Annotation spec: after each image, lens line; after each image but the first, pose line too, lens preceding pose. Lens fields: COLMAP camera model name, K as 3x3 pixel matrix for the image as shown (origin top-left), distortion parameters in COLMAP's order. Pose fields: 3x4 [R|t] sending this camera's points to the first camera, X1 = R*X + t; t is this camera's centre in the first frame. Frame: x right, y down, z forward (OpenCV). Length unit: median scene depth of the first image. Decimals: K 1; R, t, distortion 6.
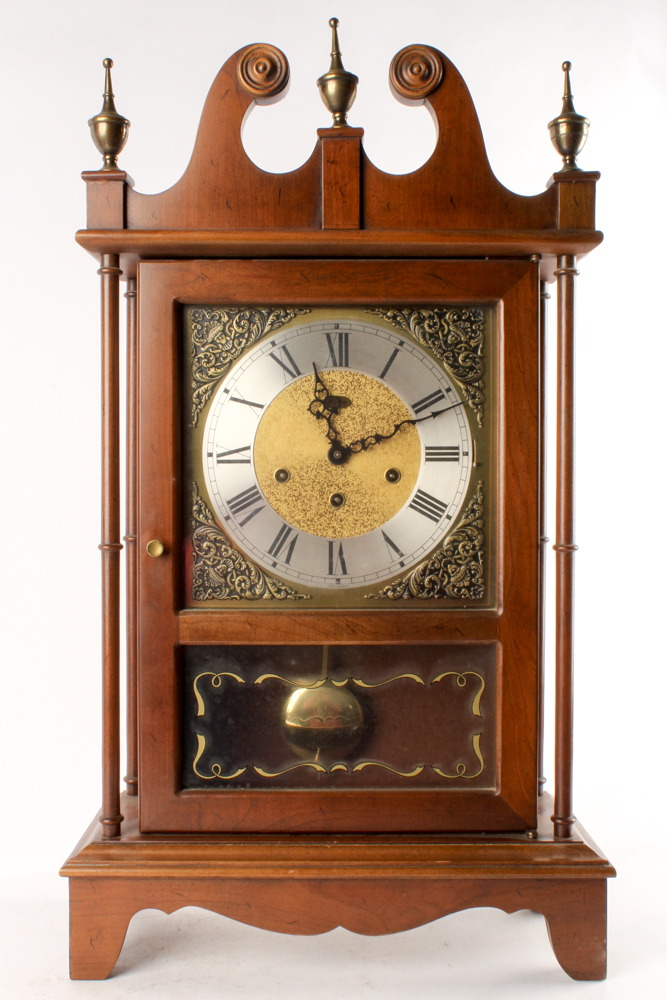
lens RADIAL K [[1160.8, 0, 335.1], [0, 1160.8, 498.1], [0, 0, 1]] dist [-0.016647, 0.000000]
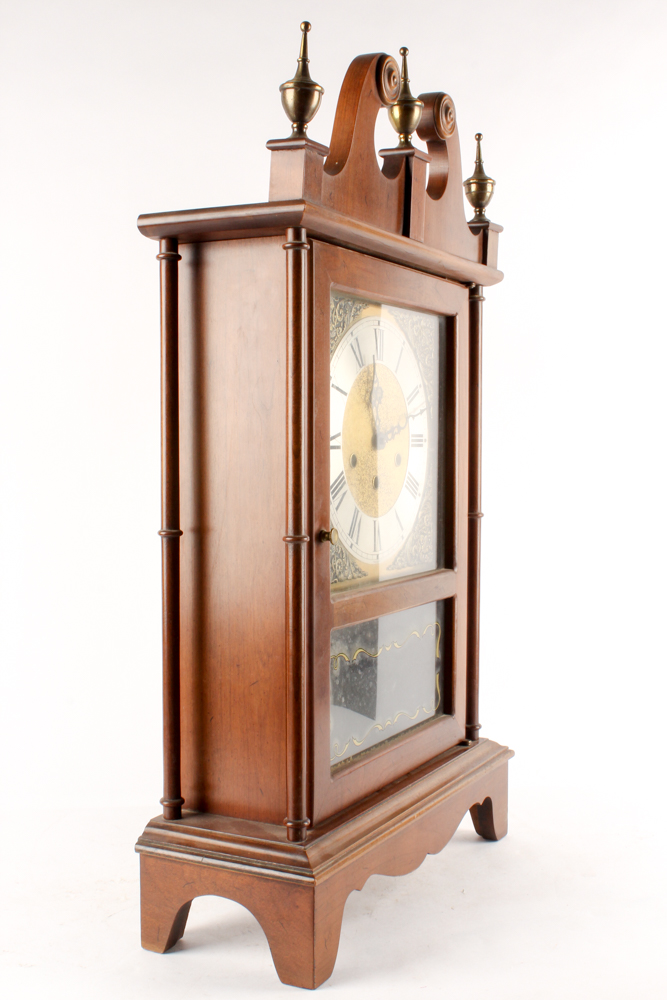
lens RADIAL K [[1190.5, 0, 333.5], [0, 1190.5, 501.4], [0, 0, 1]] dist [-0.089160, 0.000000]
pose [[0.485369, -0.041683, 0.873315, -1.001138], [0.007653, 0.999027, 0.043430, -0.029897], [-0.874276, -0.014396, 0.485216, 0.497067]]
